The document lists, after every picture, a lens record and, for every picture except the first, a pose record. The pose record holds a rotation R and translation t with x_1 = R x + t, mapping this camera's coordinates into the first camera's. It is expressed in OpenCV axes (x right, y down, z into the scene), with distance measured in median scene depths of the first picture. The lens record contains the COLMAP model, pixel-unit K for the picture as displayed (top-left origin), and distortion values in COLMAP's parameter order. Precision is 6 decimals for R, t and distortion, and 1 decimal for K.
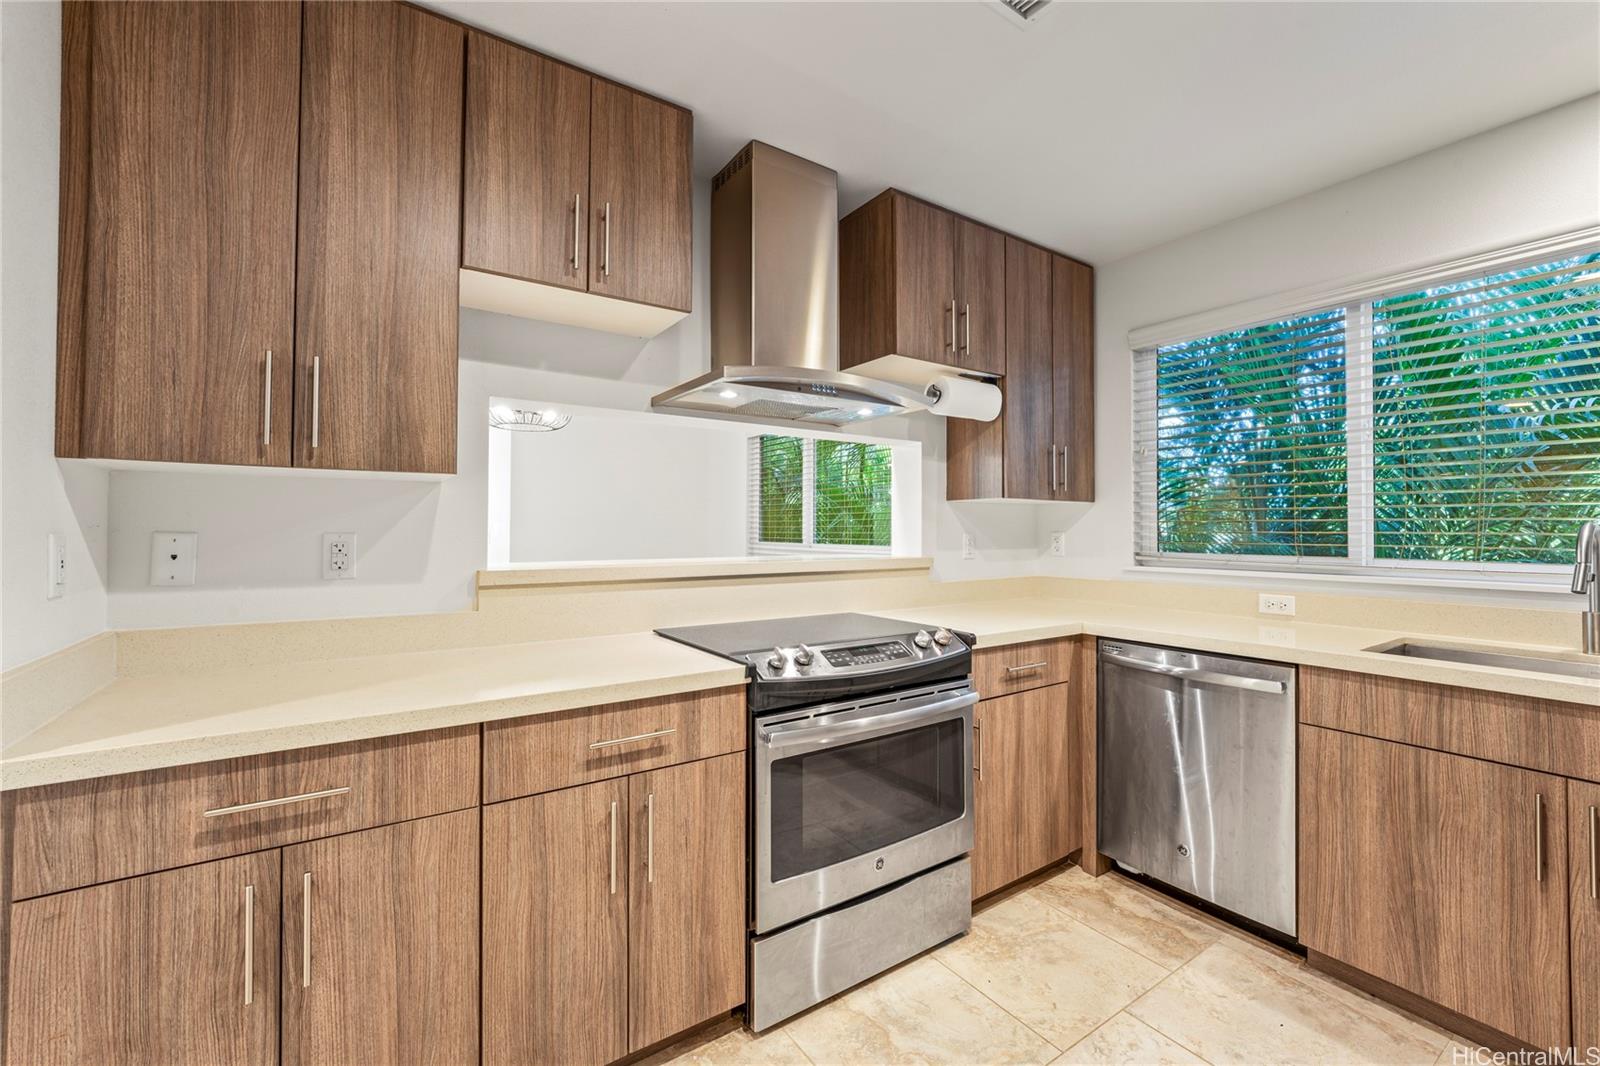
lens RADIAL K [[665.3, 0, 804.1], [0, 665.3, 522.9], [0, 0, 1]] dist [-0.015743, 0.001664]
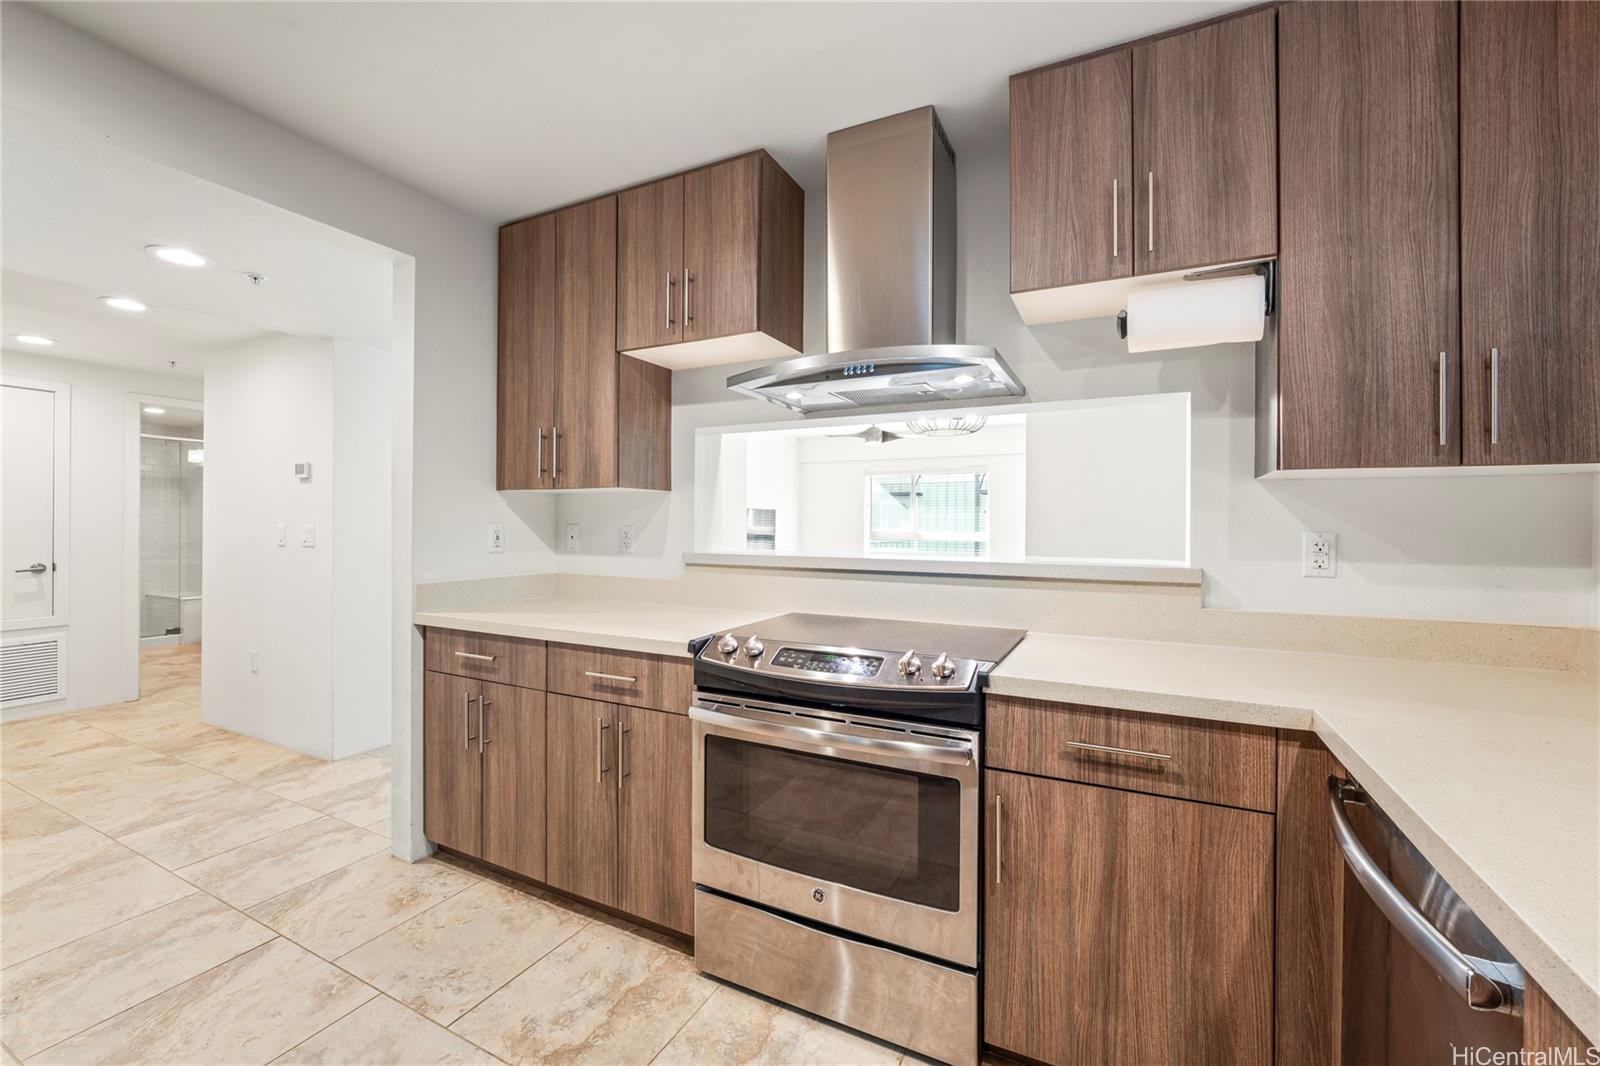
lens RADIAL K [[665.3, 0, 894.0], [0, 665.3, 530.1], [0, 0, 1]] dist [-0.015743, 0.001664]
pose [[0.497978, 0.008018, -0.867152, 1.095556], [0.004611, 0.999919, 0.011894, 0.010614], [0.867177, -0.009922, 0.497901, 0.754519]]
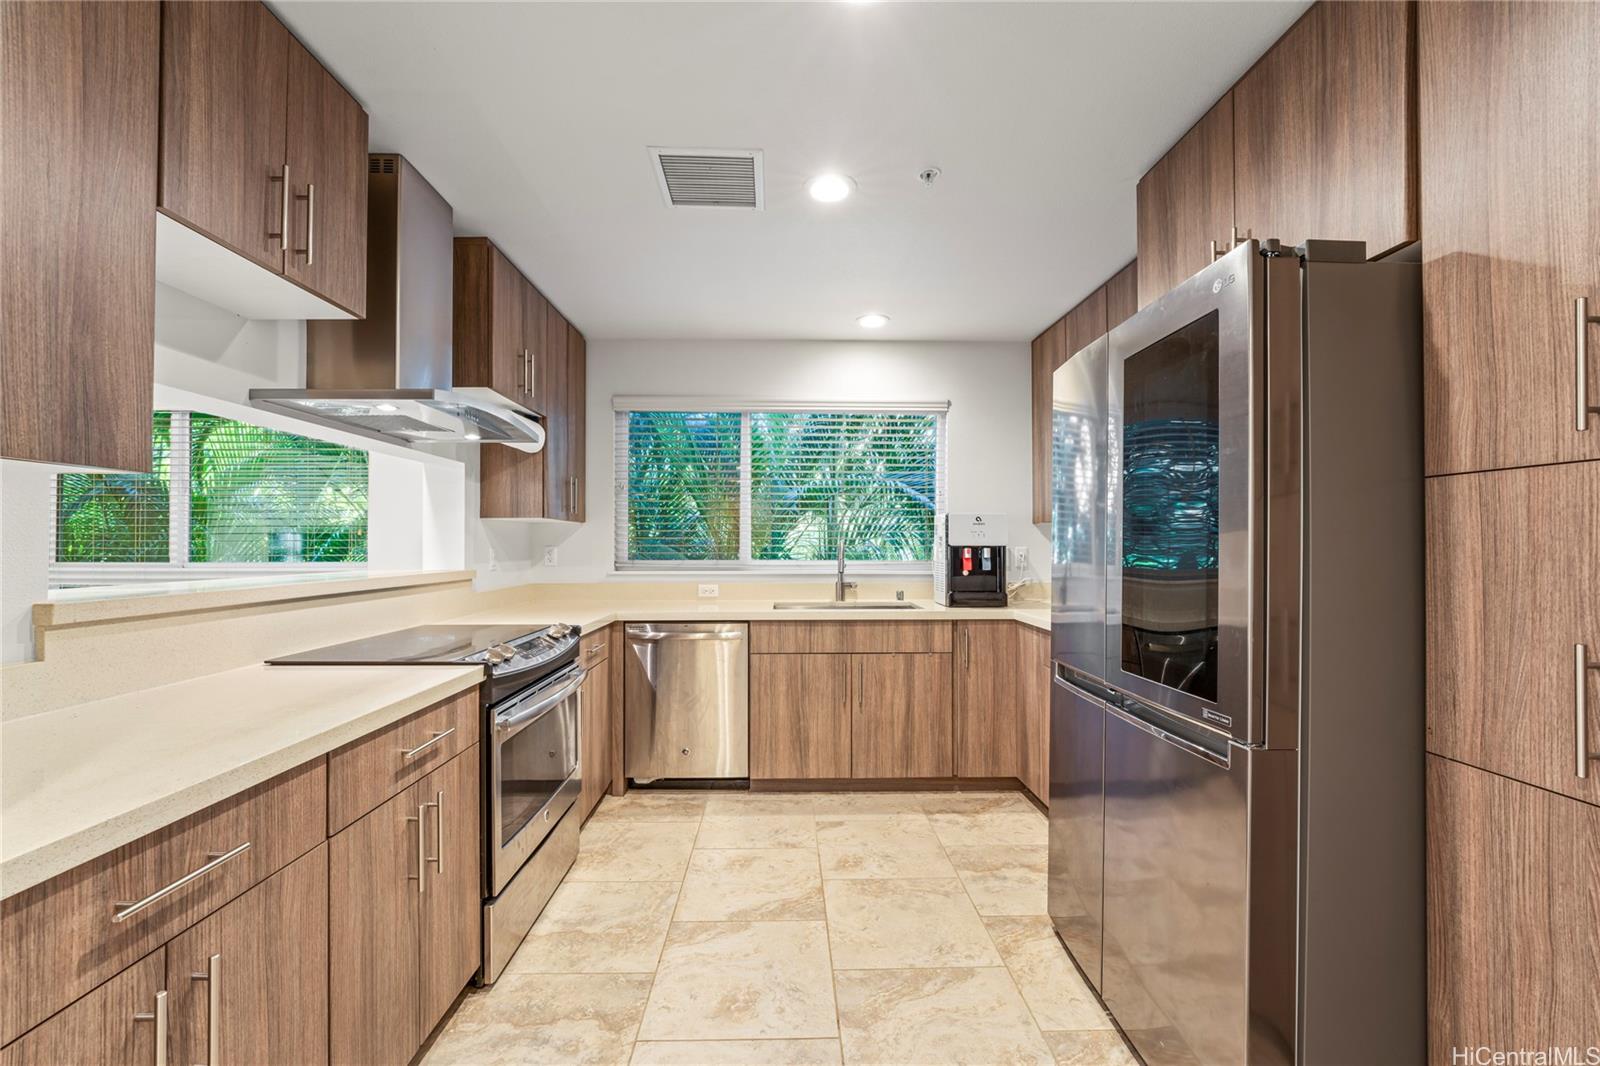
lens RADIAL K [[665.3, 0, 797.8], [0, 665.3, 541.5], [0, 0, 1]] dist [-0.015743, 0.001664]
pose [[0.527784, 0.002081, 0.849376, -0.734164], [-0.007689, 0.999968, 0.002328, -0.002151], [-0.849344, -0.007760, 0.527783, -0.046673]]
